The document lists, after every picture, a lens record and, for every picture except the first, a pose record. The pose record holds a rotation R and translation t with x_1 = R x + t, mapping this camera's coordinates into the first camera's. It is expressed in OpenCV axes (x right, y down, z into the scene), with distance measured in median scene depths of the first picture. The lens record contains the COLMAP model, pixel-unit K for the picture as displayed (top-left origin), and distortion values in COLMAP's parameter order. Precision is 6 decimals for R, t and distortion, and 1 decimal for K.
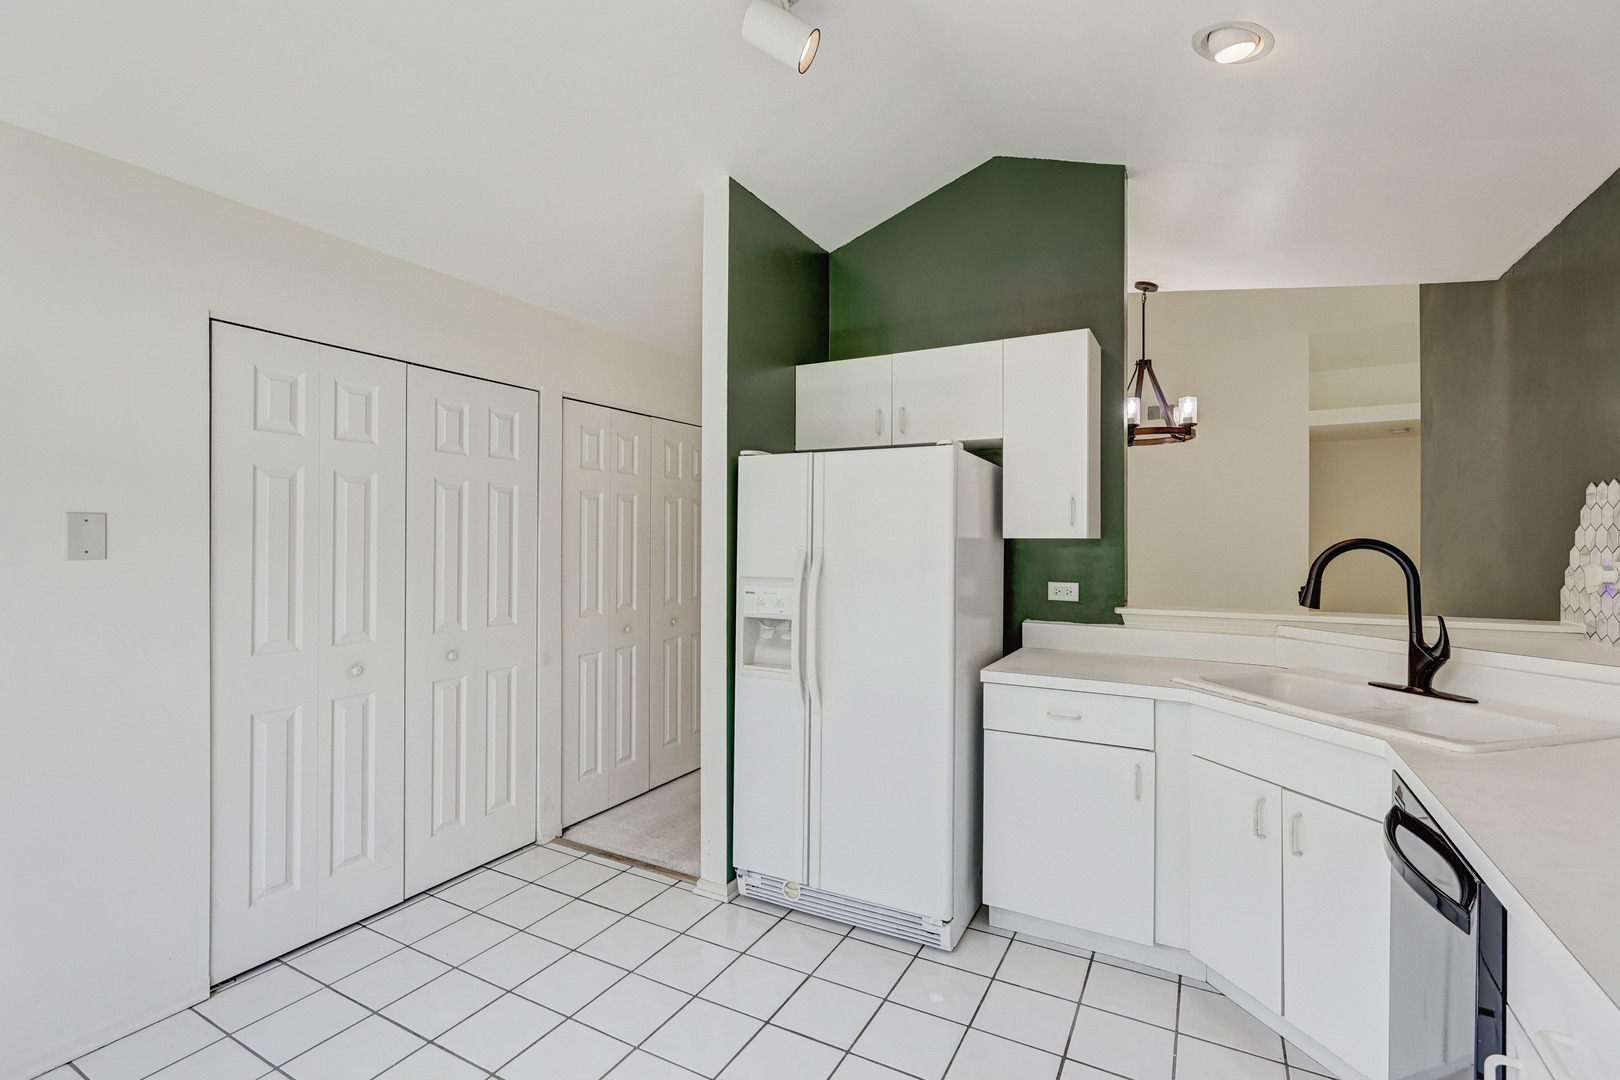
lens RADIAL K [[731.5, 0, 817.2], [0, 731.5, 537.9], [0, 0, 1]] dist [-0.000613, 0.002032]
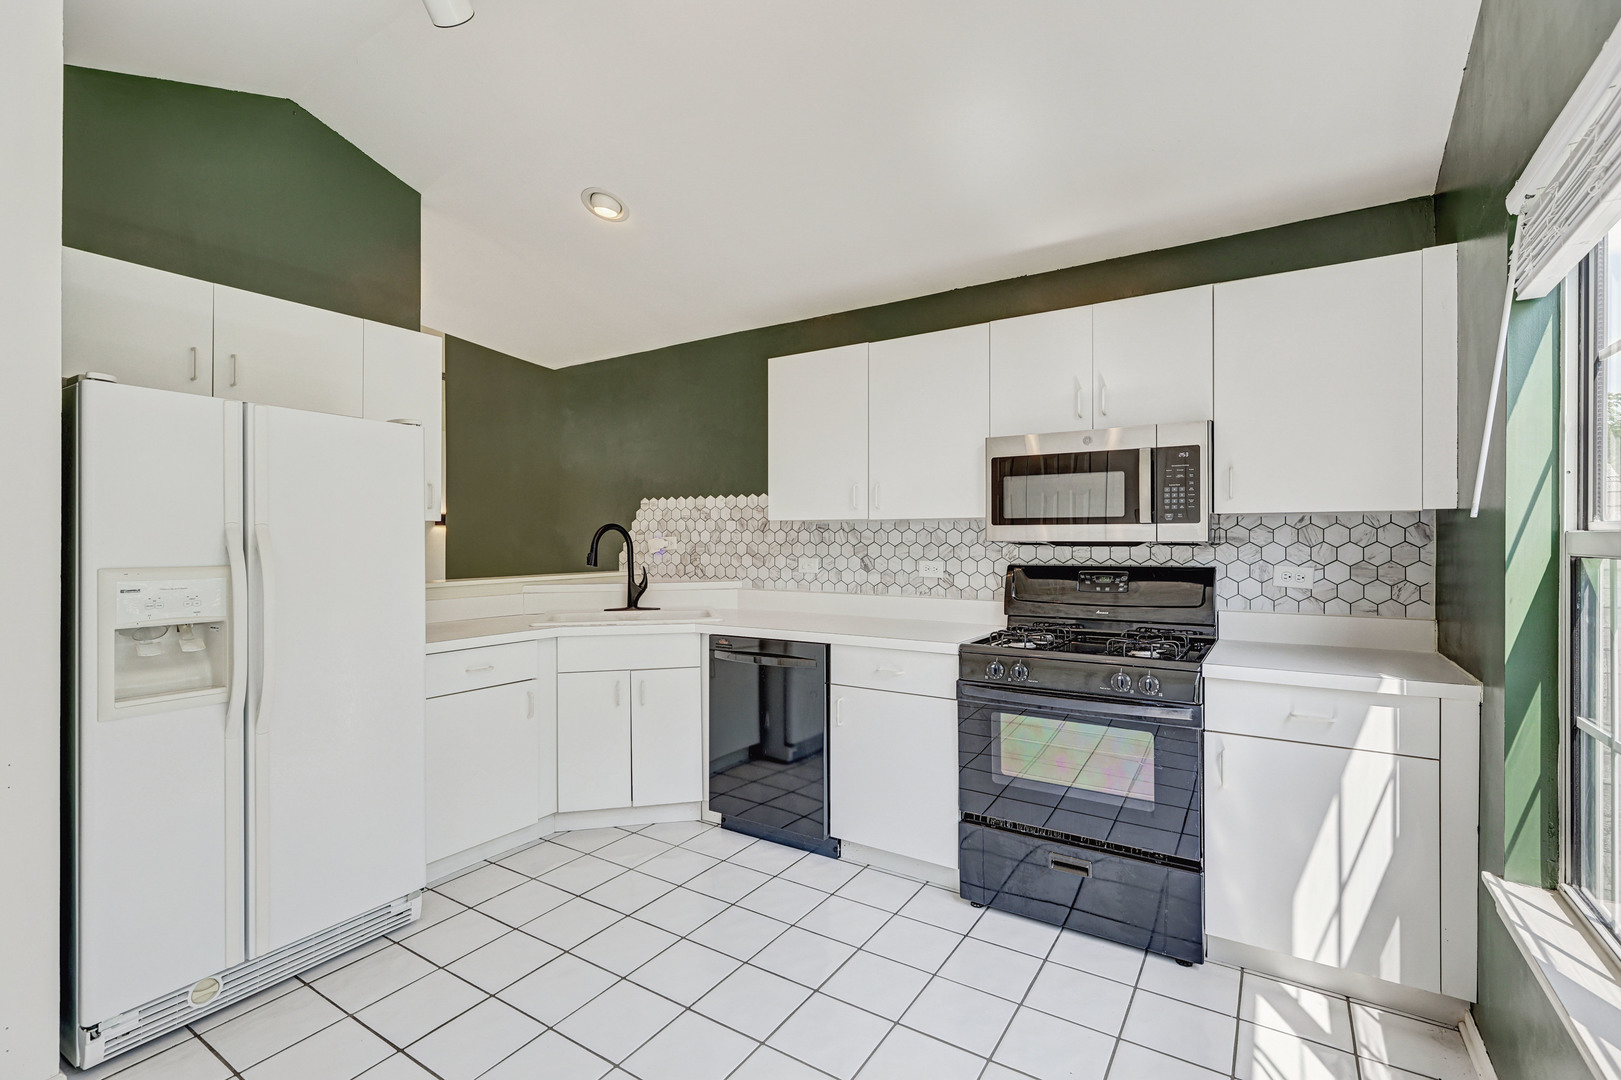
lens RADIAL K [[732.0, 0, 810.9], [0, 732.0, 537.1], [0, 0, 1]] dist [-0.000613, 0.002032]
pose [[0.062410, 0.000457, 0.998050, -0.817676], [-0.003548, 0.999994, -0.000236, 0.027213], [-0.998044, -0.003526, 0.062411, 0.389677]]
